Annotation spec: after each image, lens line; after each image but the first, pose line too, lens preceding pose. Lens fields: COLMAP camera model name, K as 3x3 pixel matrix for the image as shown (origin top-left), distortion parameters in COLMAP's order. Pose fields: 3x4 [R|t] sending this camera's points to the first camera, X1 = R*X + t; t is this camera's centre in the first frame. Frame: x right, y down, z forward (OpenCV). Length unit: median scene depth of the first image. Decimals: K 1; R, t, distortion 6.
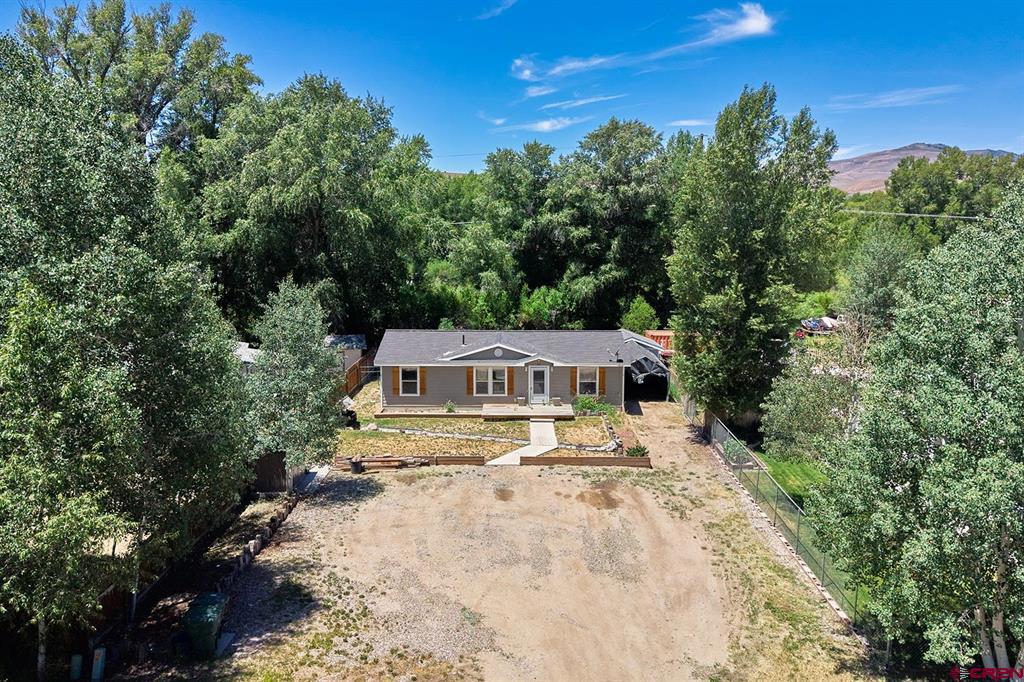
lens RADIAL K [[805.2, 0, 507.7], [0, 805.2, 338.9], [0, 0, 1]] dist [0.010725, -0.000020]
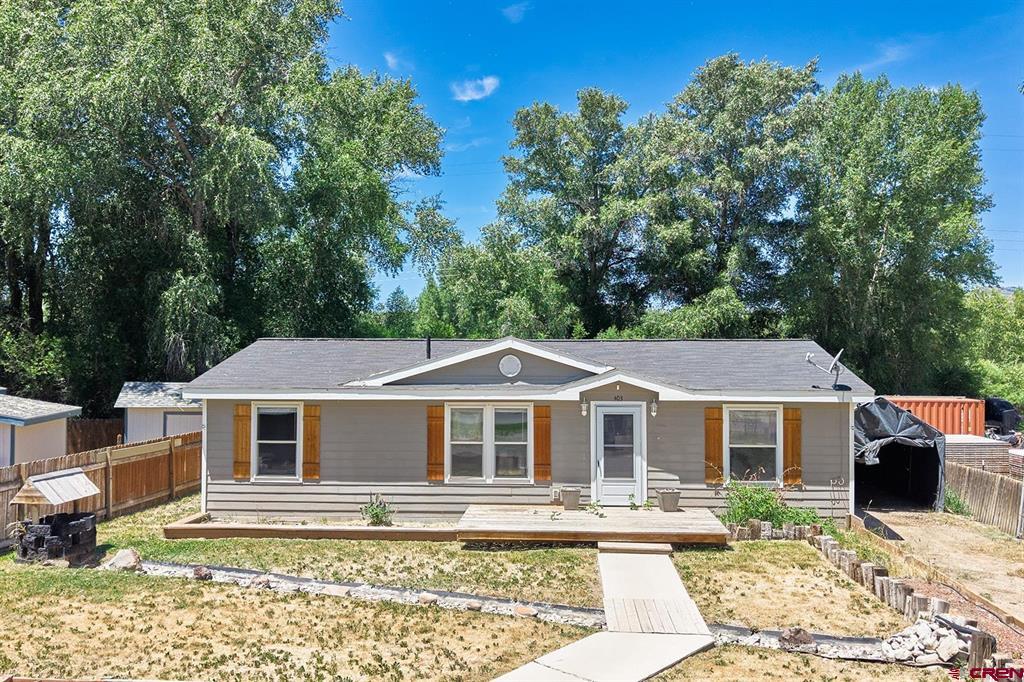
lens RADIAL K [[805.2, 0, 522.2], [0, 805.2, 348.8], [0, 0, 1]] dist [0.010725, -0.000020]
pose [[0.998992, 0.003937, -0.044719, 0.010789], [-0.011895, 0.983758, -0.179106, 0.077001], [0.043288, 0.179457, 0.982813, 0.628463]]
